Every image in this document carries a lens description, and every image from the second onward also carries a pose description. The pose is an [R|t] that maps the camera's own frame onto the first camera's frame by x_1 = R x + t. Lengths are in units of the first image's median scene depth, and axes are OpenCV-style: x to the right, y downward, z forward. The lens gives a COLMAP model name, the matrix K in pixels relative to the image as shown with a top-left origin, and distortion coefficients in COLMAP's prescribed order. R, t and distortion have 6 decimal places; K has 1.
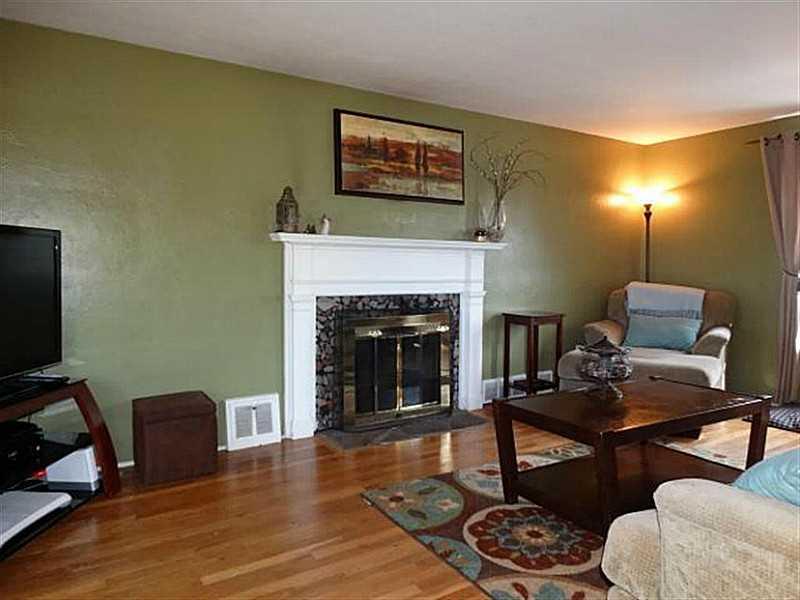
lens RADIAL K [[565.4, 0, 400.1], [0, 565.4, 297.9], [0, 0, 1]] dist [0.000265, -0.000599]
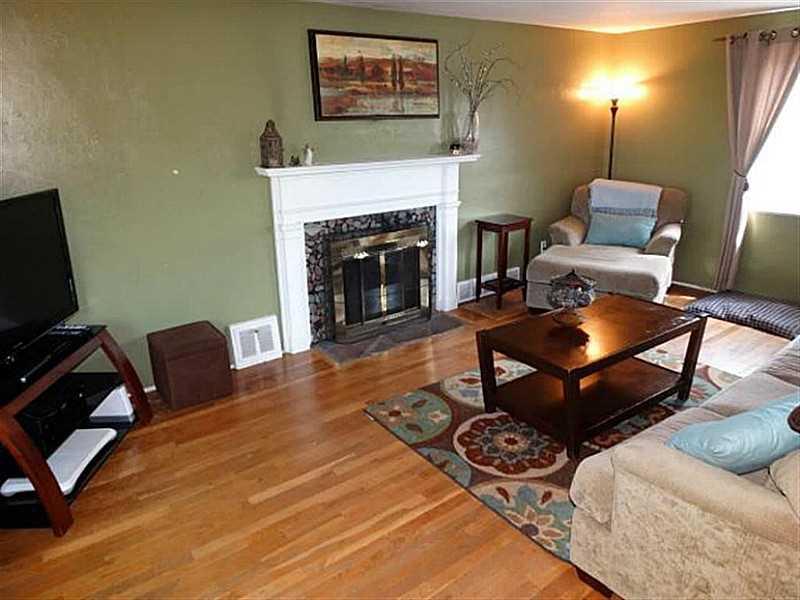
lens RADIAL K [[560.8, 0, 398.6], [0, 560.8, 297.3], [0, 0, 1]] dist [-0.003769, -0.002707]
pose [[0.997149, -0.046066, 0.059759, -0.040335], [0.029918, 0.968470, 0.247329, -0.120590], [-0.069268, -0.244836, 0.967087, -0.055282]]
